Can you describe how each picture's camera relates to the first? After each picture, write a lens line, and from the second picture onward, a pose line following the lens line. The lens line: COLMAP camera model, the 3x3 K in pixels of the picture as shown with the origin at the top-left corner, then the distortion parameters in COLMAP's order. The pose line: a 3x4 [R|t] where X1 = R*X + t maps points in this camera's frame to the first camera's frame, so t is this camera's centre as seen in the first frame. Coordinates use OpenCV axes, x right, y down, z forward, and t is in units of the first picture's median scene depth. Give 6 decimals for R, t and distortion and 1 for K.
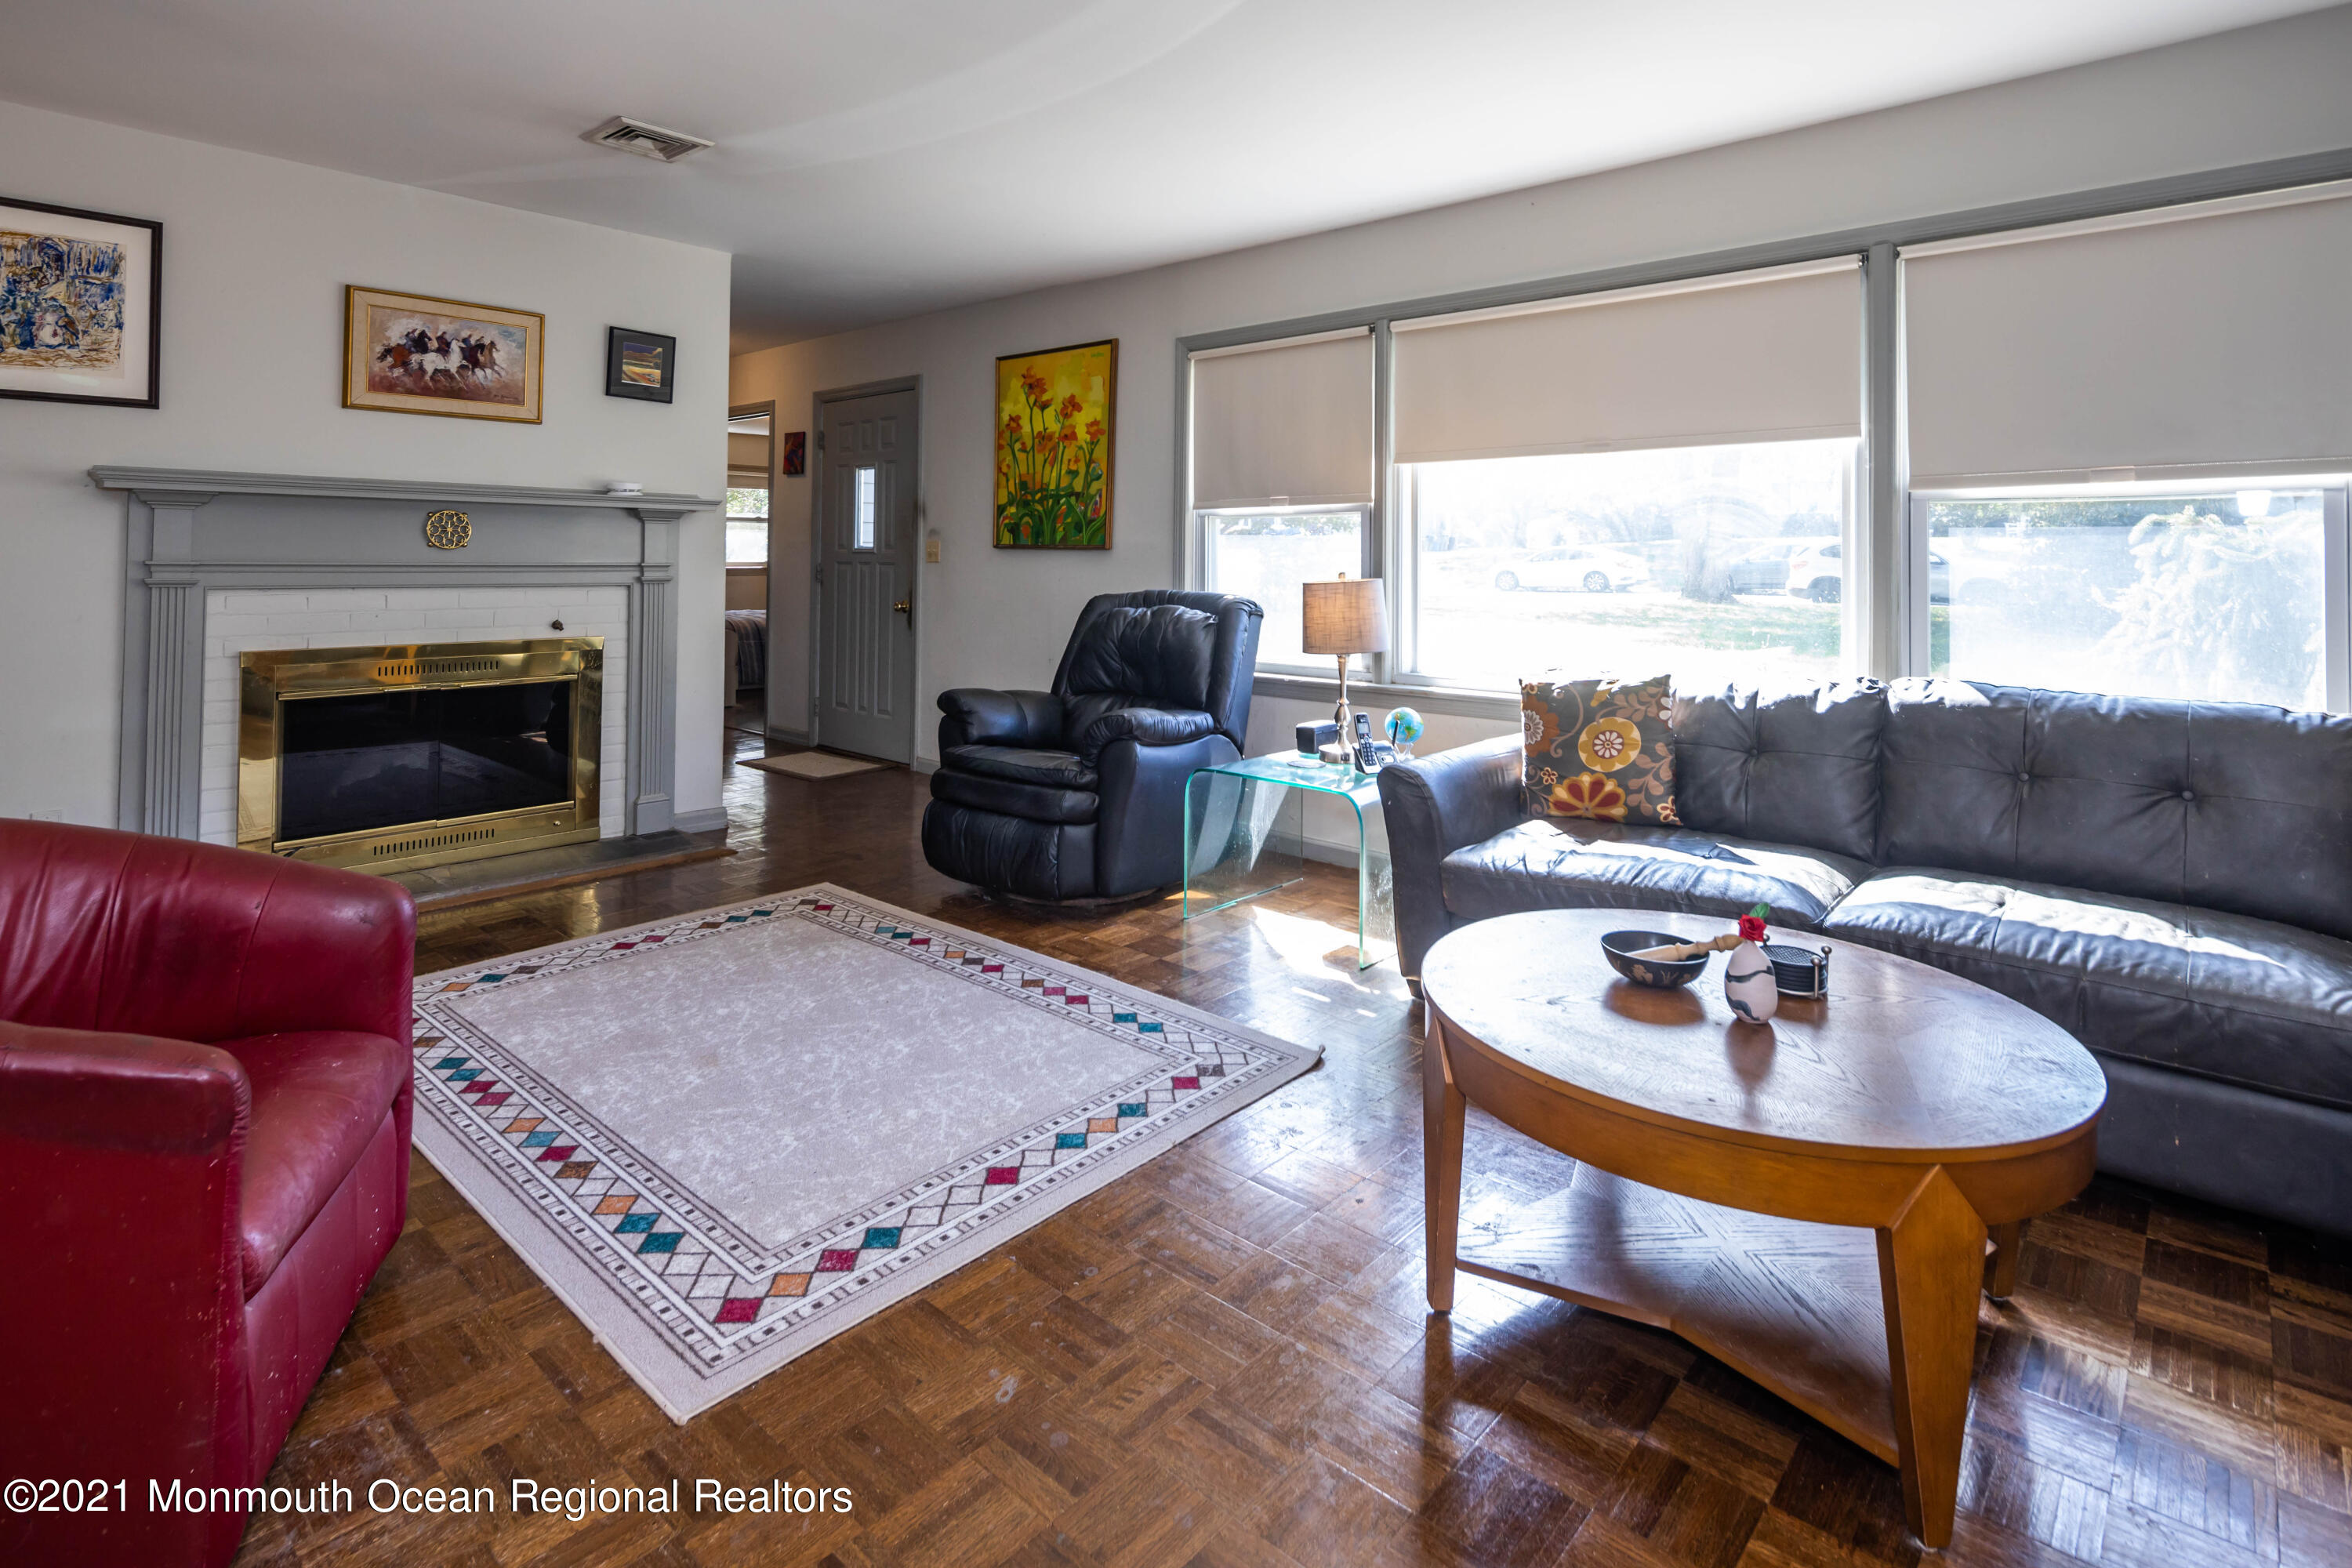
lens RADIAL K [[1174.8, 0, 1162.2], [0, 1174.8, 548.3], [0, 0, 1]] dist [0.000960, -0.001686]
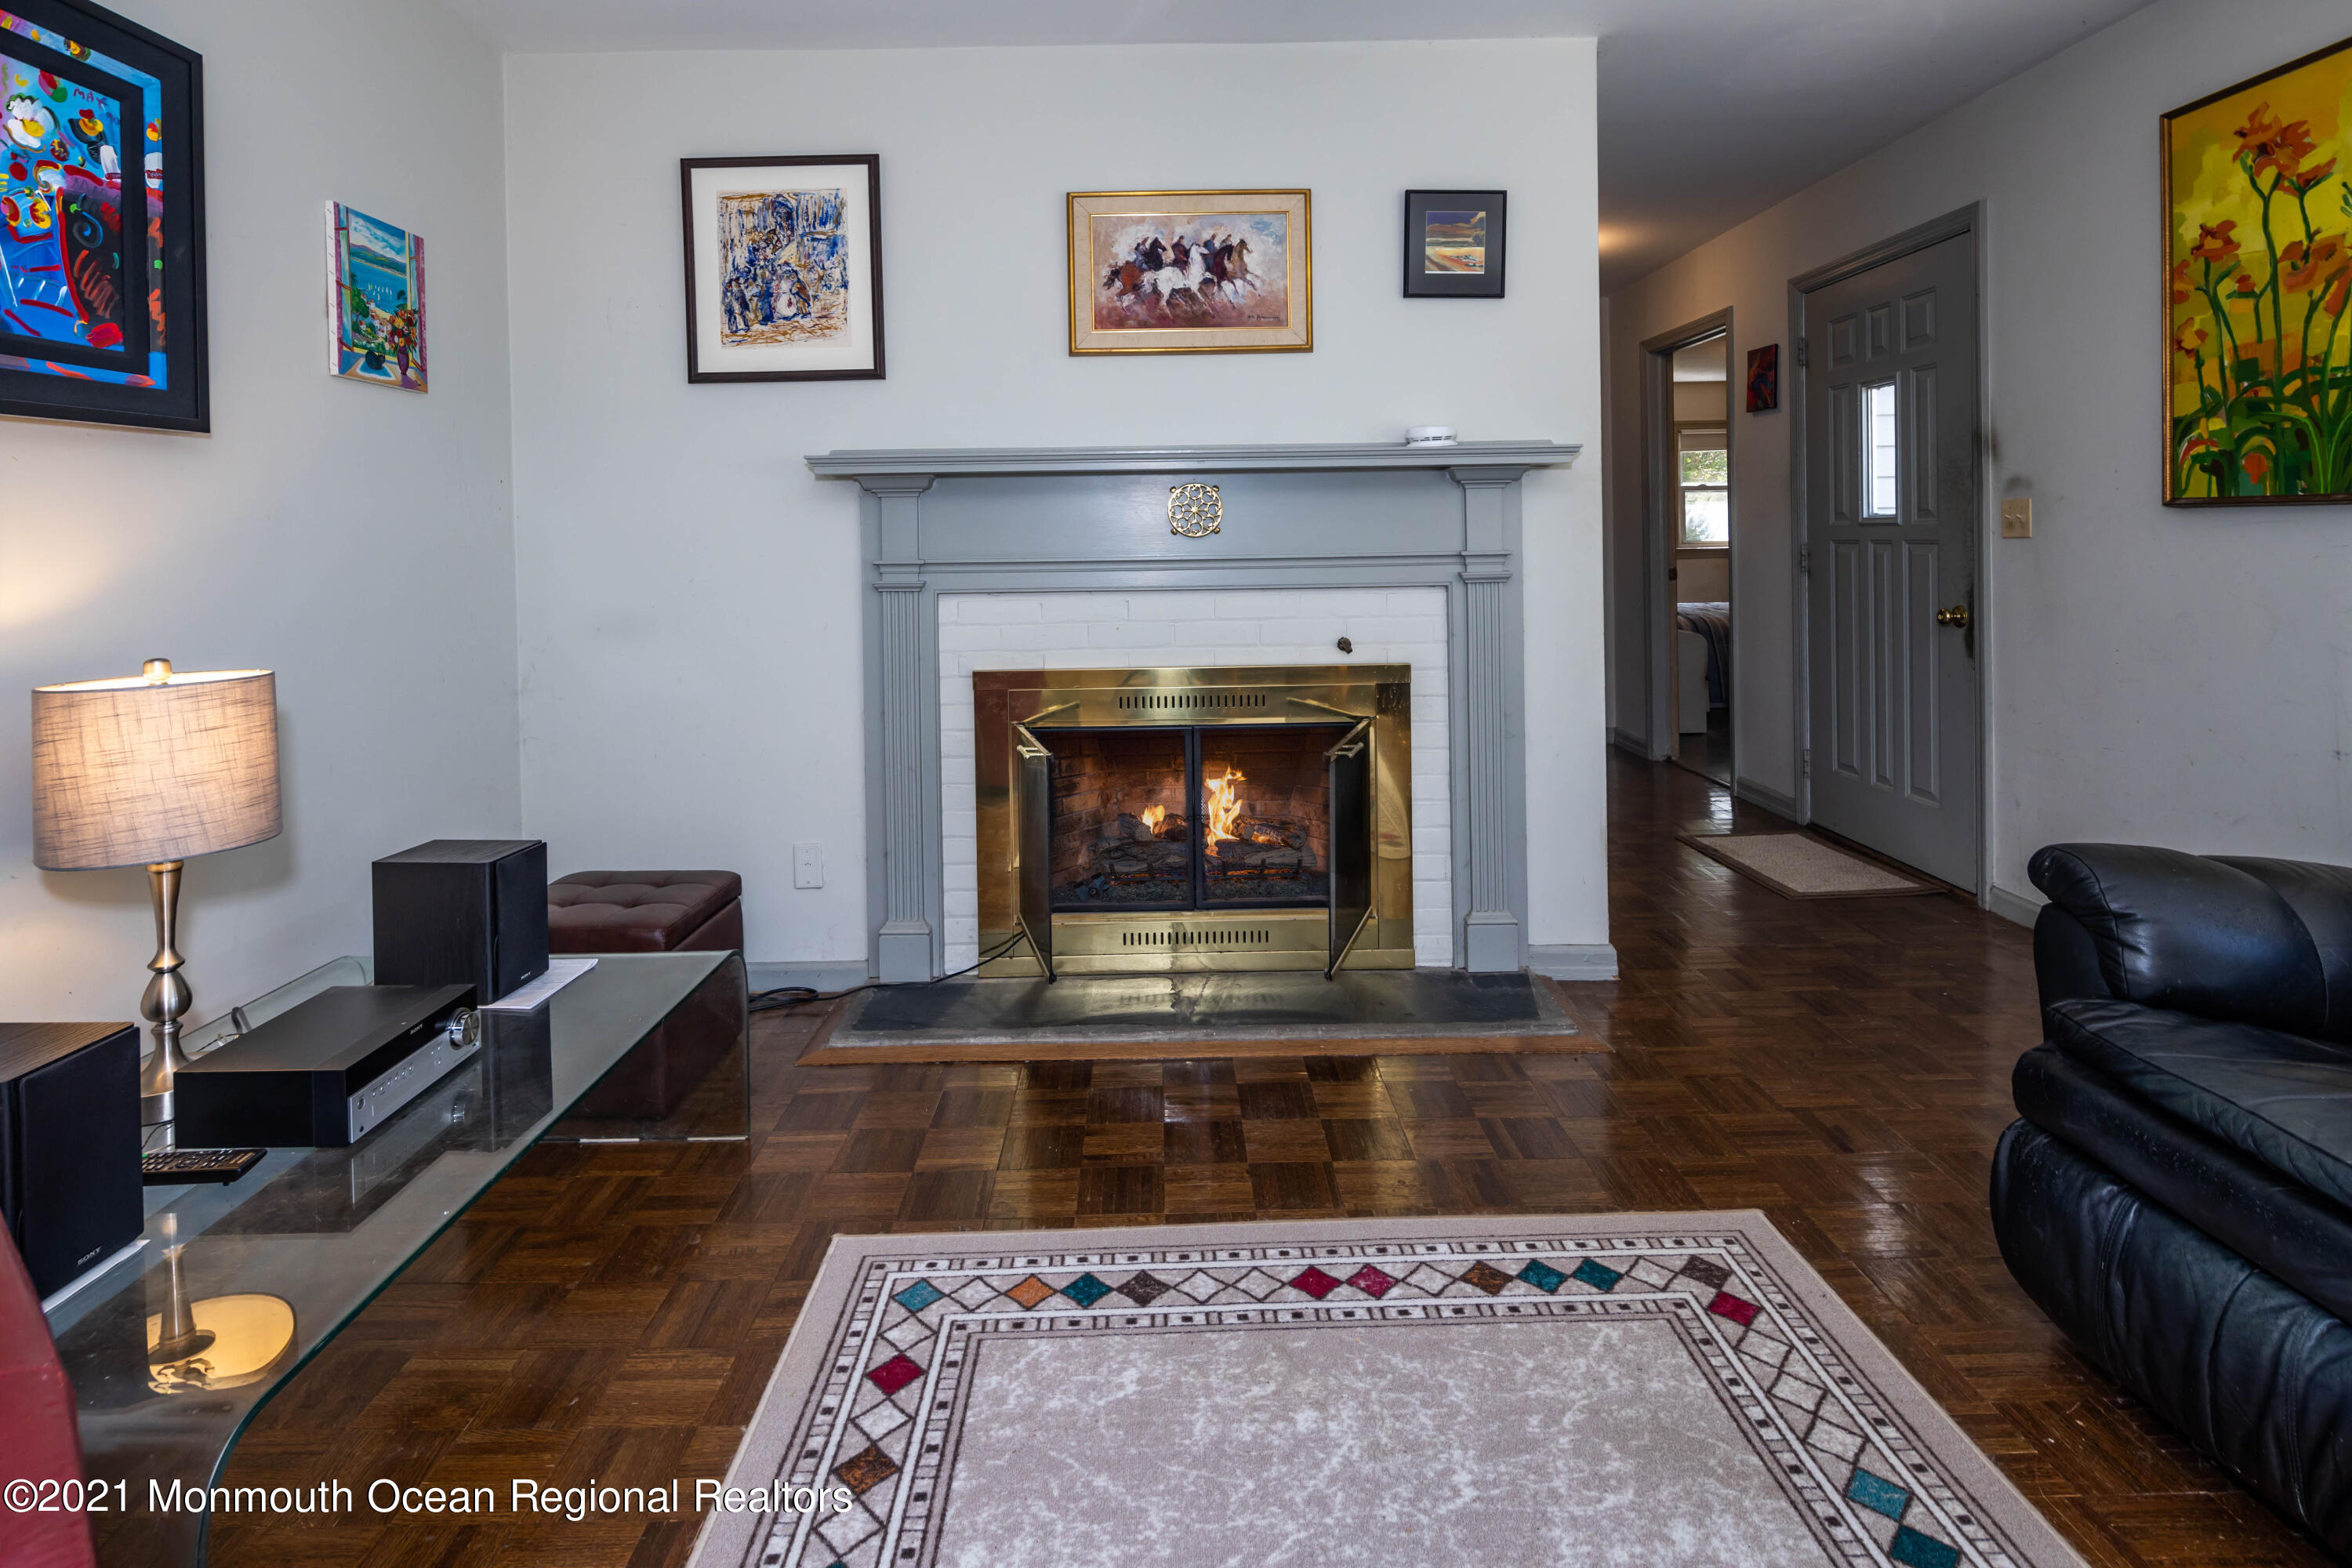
lens RADIAL K [[1174.8, 0, 1162.2], [0, 1174.8, 548.3], [0, 0, 1]] dist [0.000960, -0.001686]
pose [[0.676567, -0.015961, -0.736208, -0.082349], [0.028810, 0.999573, 0.004805, 0.003211], [0.735817, -0.024462, 0.676738, 0.450754]]
